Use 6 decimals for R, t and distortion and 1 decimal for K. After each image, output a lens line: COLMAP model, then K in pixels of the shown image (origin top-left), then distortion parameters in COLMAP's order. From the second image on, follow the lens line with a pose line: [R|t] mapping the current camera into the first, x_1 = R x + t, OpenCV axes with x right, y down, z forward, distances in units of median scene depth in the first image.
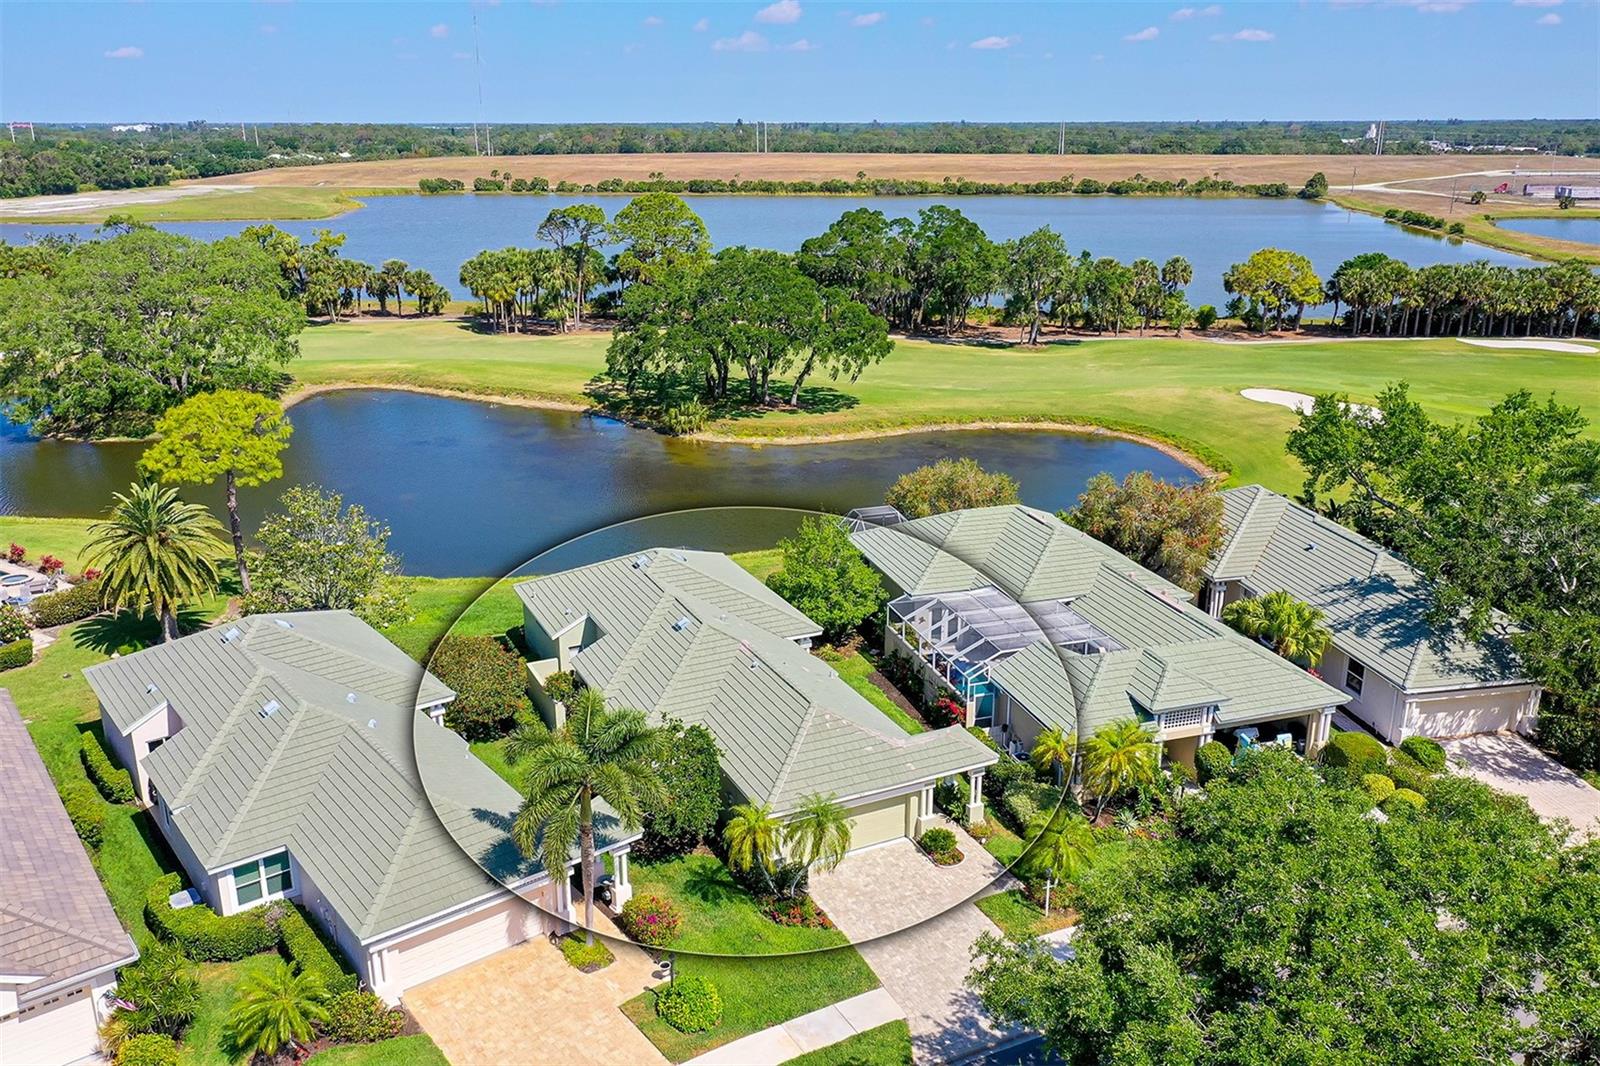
lens RADIAL K [[1256.3, 0, 817.7], [0, 1256.3, 539.6], [0, 0, 1]] dist [0.006268, -0.001142]
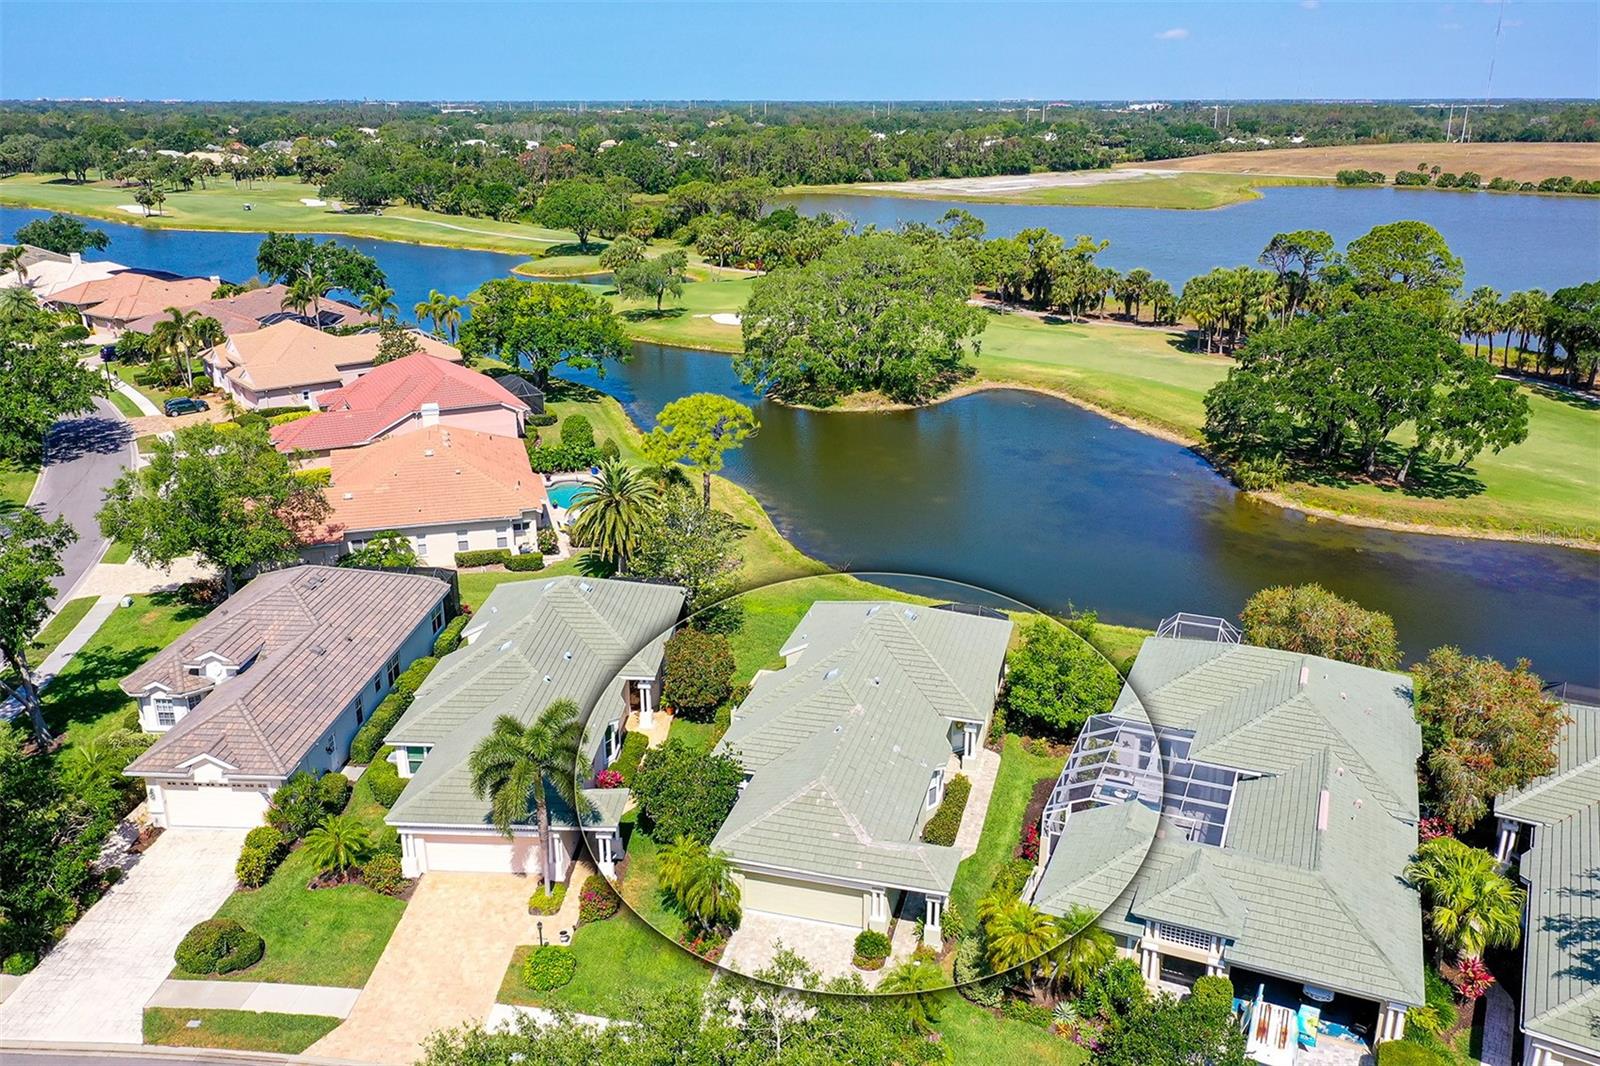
lens RADIAL K [[1256.3, 0, 817.7], [0, 1256.3, 539.6], [0, 0, 1]] dist [0.006268, -0.001142]
pose [[0.752131, 0.216017, -0.622604, 0.160797], [-0.206252, 0.974449, 0.088931, -0.042257], [0.625907, 0.061526, 0.777467, 0.038097]]
